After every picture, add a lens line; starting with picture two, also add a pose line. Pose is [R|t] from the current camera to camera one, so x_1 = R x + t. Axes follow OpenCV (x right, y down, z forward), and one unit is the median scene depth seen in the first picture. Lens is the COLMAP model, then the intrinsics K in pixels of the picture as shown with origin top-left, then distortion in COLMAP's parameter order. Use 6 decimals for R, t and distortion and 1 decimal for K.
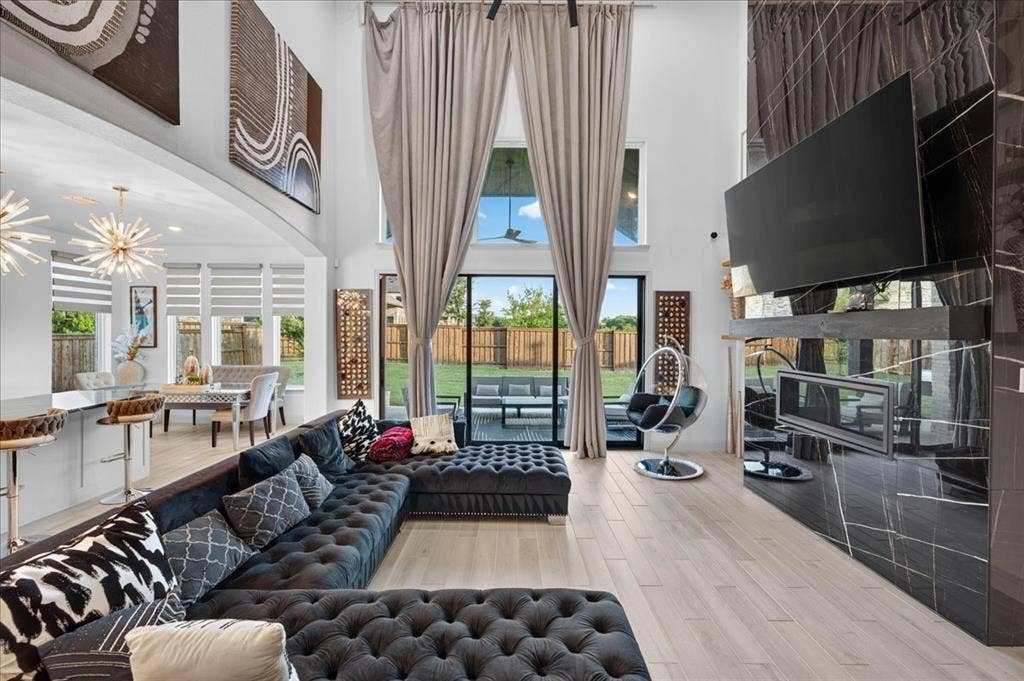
lens RADIAL K [[412.9, 0, 519.5], [0, 412.9, 336.8], [0, 0, 1]] dist [0.000570, -0.000108]
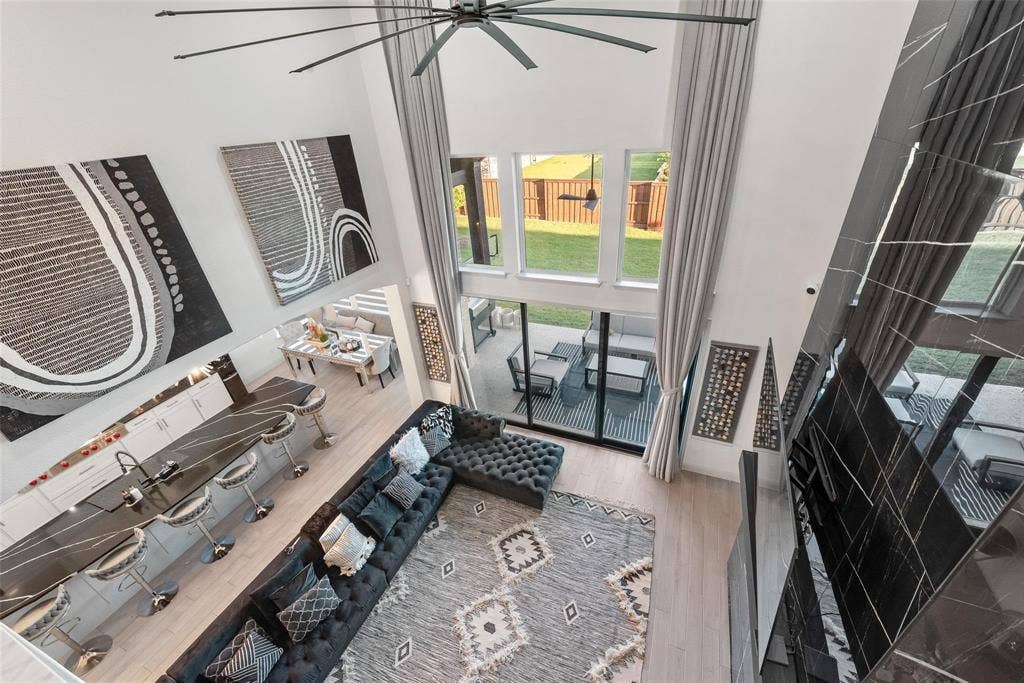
lens RADIAL K [[406.2, 0, 515.6], [0, 406.2, 353.3], [0, 0, 1]] dist [0.000125, -0.000123]
pose [[0.917760, 0.150258, -0.367612, 0.218408], [0.058656, 0.864222, 0.499679, -0.449604], [0.392779, -0.480148, 0.784335, 0.125676]]
